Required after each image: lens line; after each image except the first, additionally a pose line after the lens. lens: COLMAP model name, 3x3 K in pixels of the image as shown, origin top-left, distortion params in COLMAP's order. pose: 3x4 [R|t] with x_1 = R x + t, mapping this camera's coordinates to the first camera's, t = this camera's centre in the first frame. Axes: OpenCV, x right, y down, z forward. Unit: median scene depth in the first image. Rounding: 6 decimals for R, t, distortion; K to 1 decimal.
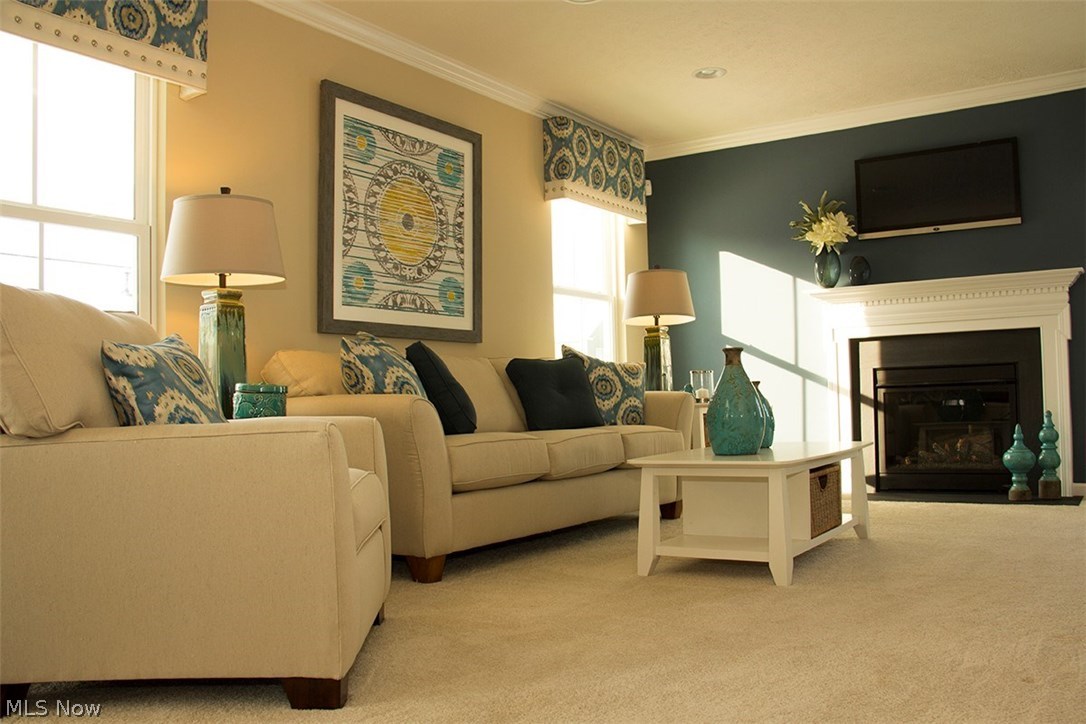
lens RADIAL K [[931.2, 0, 543.0], [0, 931.2, 362.0], [0, 0, 1]] dist [-0.125704, 0.009467]
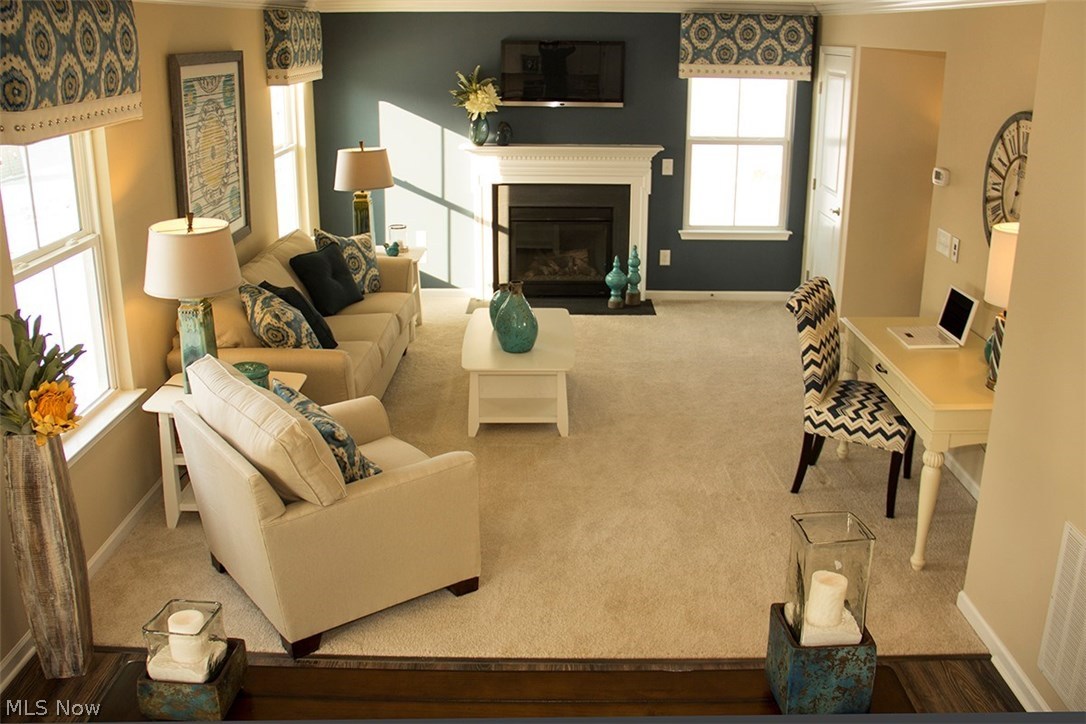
lens RADIAL K [[986.6, 0, 543.7], [0, 986.6, 339.7], [0, 0, 1]] dist [-0.152045, 0.002417]
pose [[0.831699, -0.138807, 0.537596, -0.396185], [-0.045217, 0.948096, 0.314753, -0.269333], [-0.553382, -0.286088, 0.782254, -0.187903]]
